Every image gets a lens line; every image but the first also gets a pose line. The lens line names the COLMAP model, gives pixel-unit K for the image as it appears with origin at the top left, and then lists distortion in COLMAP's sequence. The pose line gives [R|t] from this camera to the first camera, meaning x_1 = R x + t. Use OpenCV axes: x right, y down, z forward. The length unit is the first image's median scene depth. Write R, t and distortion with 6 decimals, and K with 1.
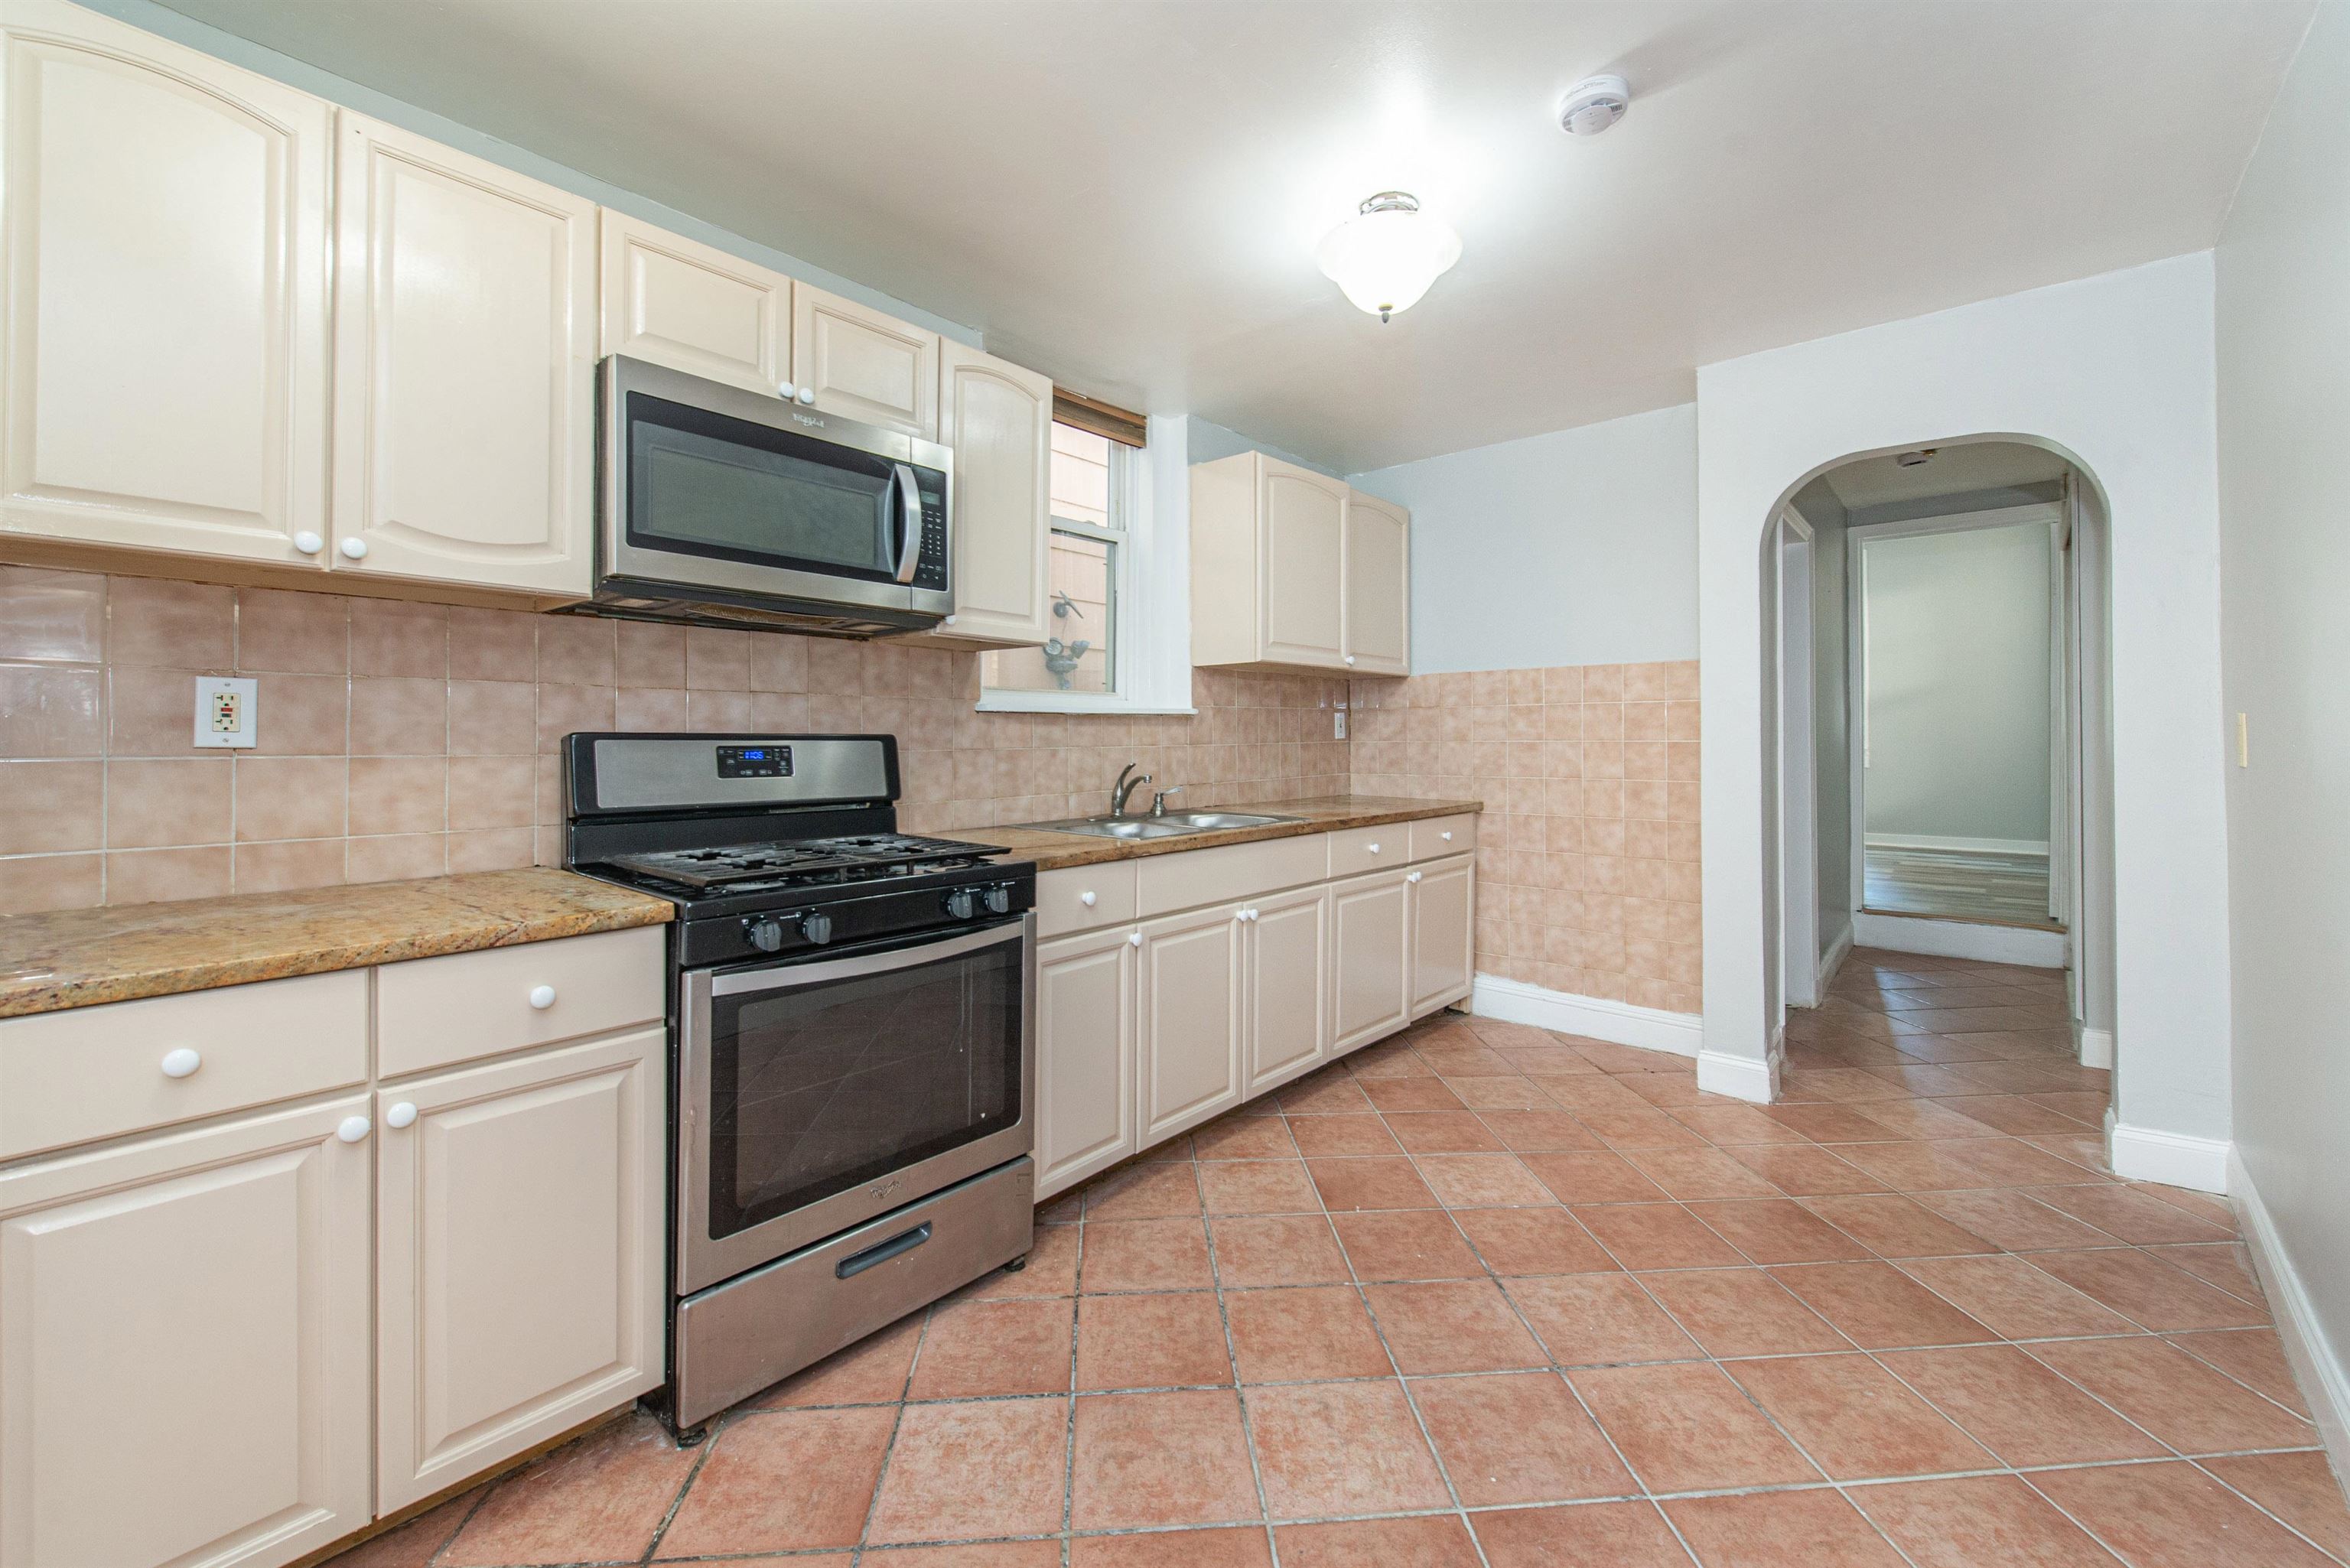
lens RADIAL K [[958.1, 0, 1178.9], [0, 958.1, 734.6], [0, 0, 1]] dist [0.000565, 0.000206]
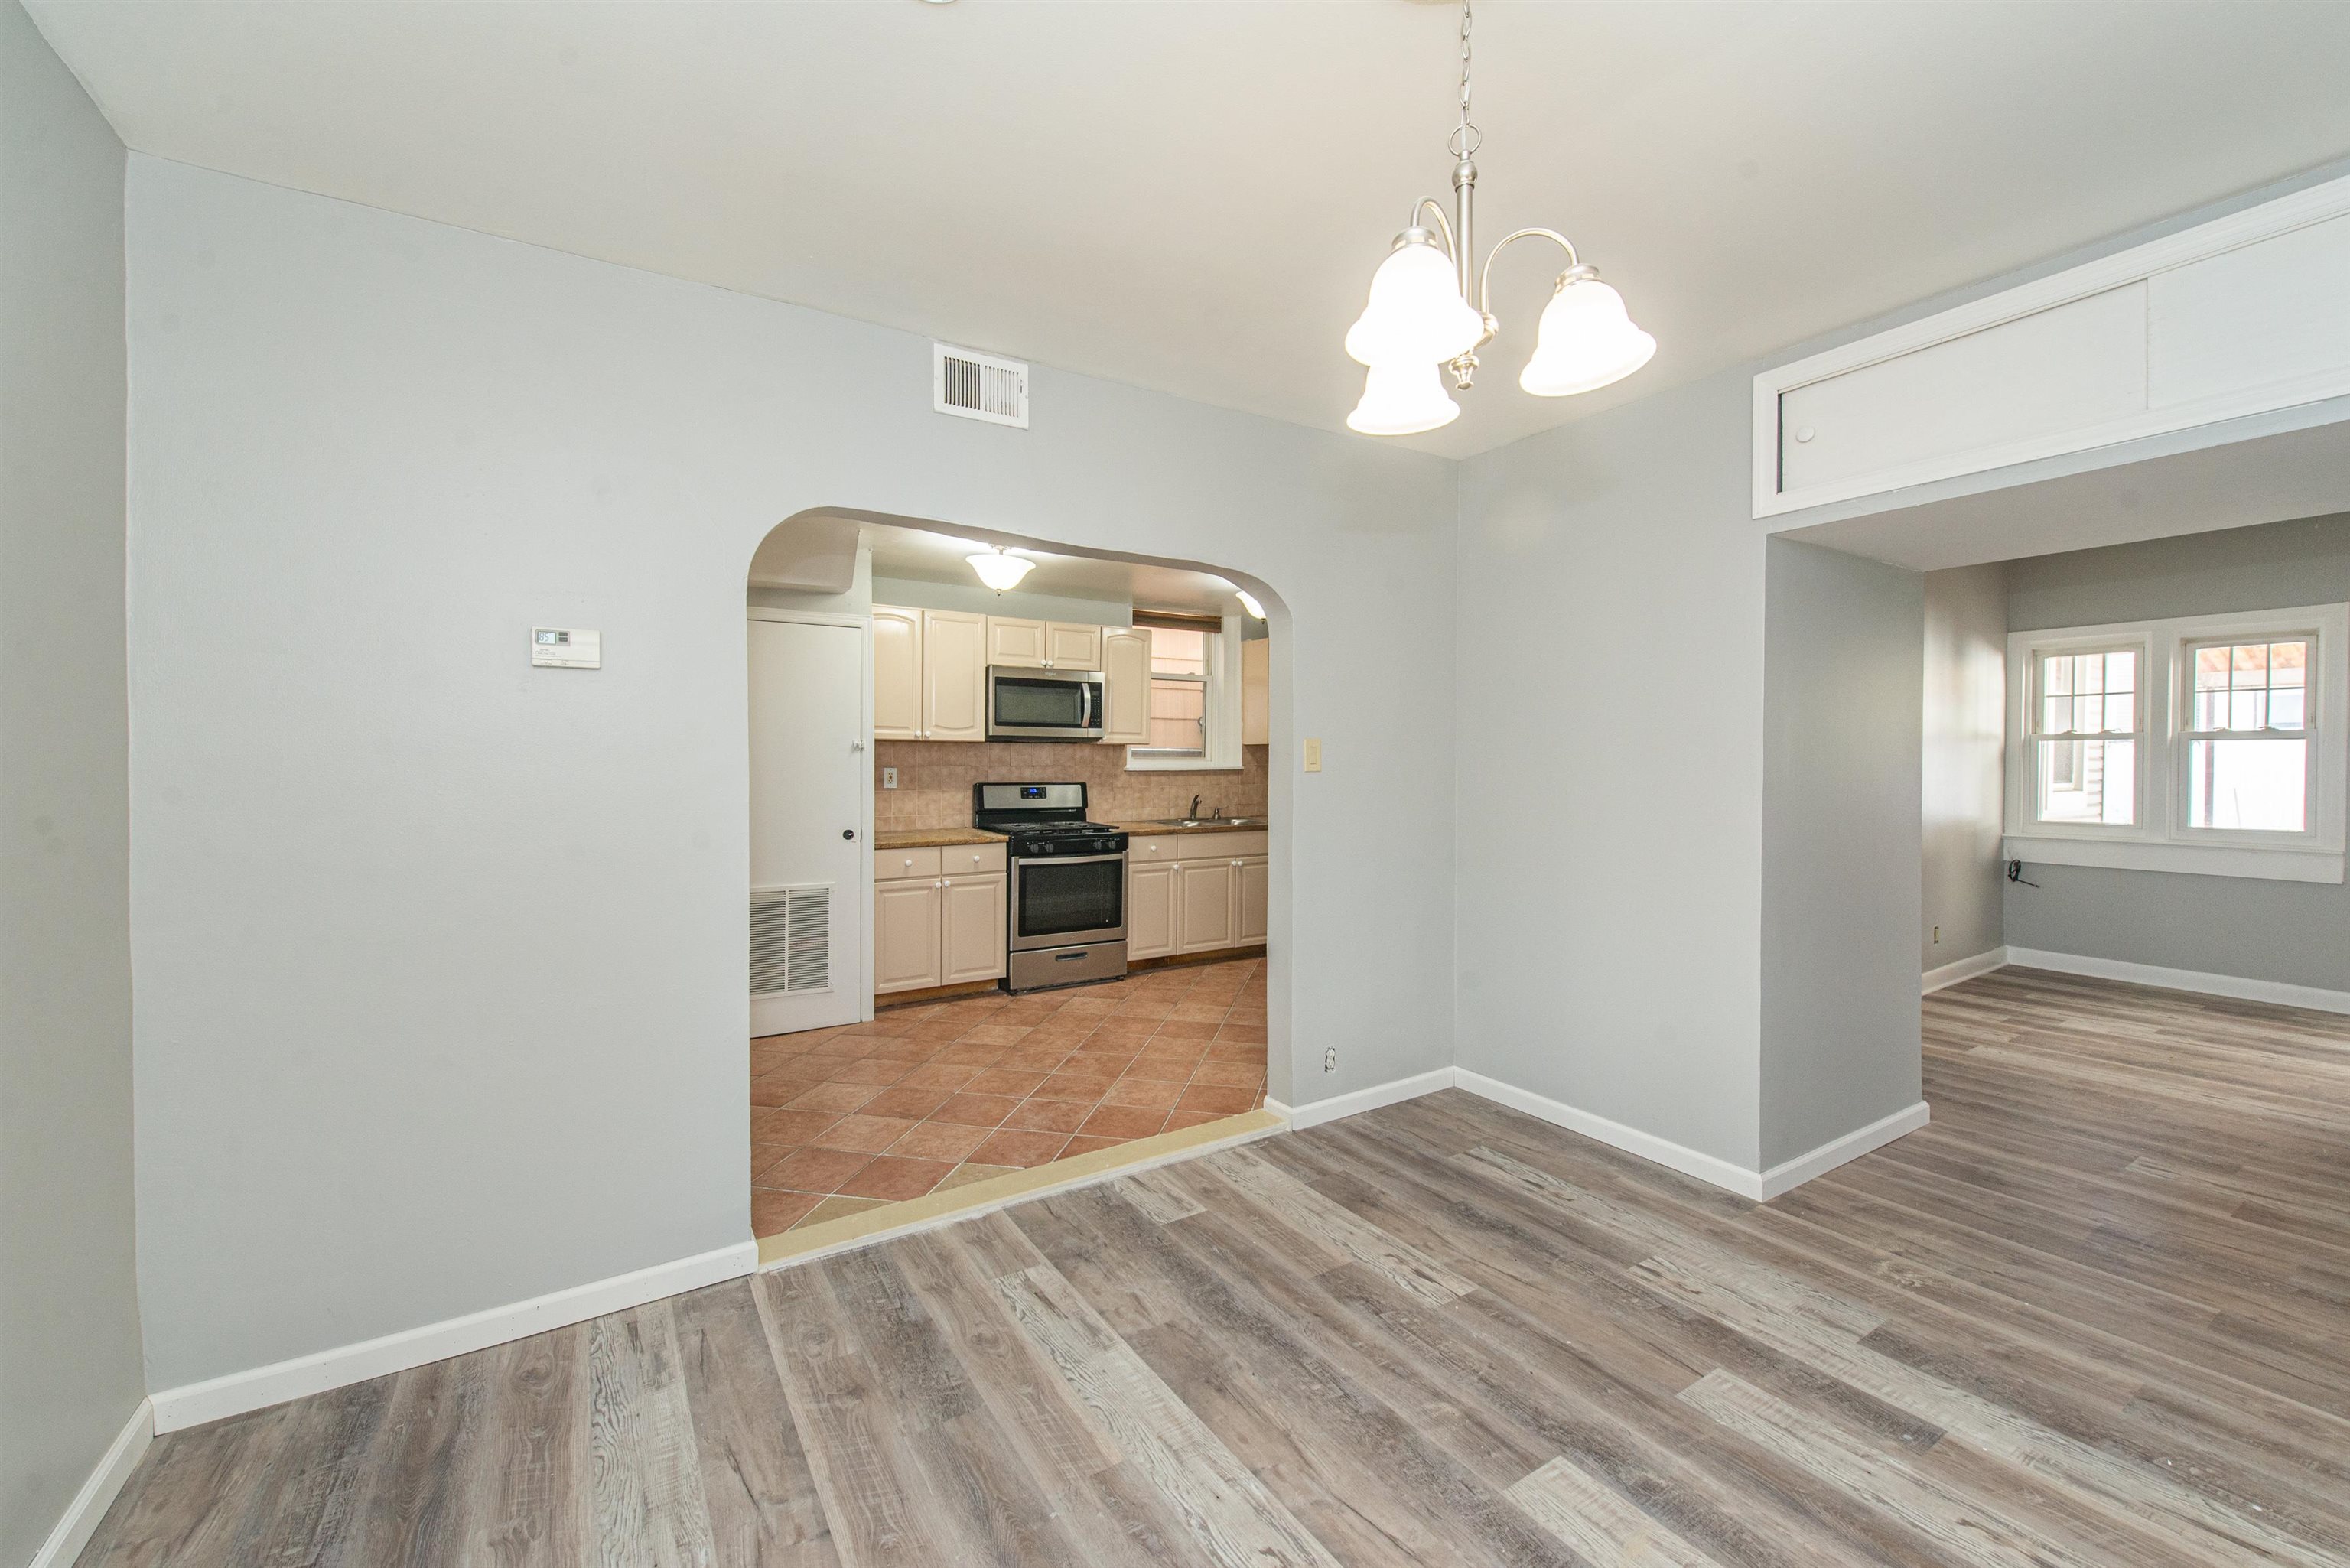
lens RADIAL K [[960.8, 0, 1178.6], [0, 960.8, 773.5], [0, 0, 1]] dist [-0.000498, -0.000679]
pose [[0.959295, 0.013884, -0.282063, 0.767146], [-0.007177, 0.999667, 0.024795, -0.103935], [0.282314, -0.021761, 0.959075, -1.592979]]
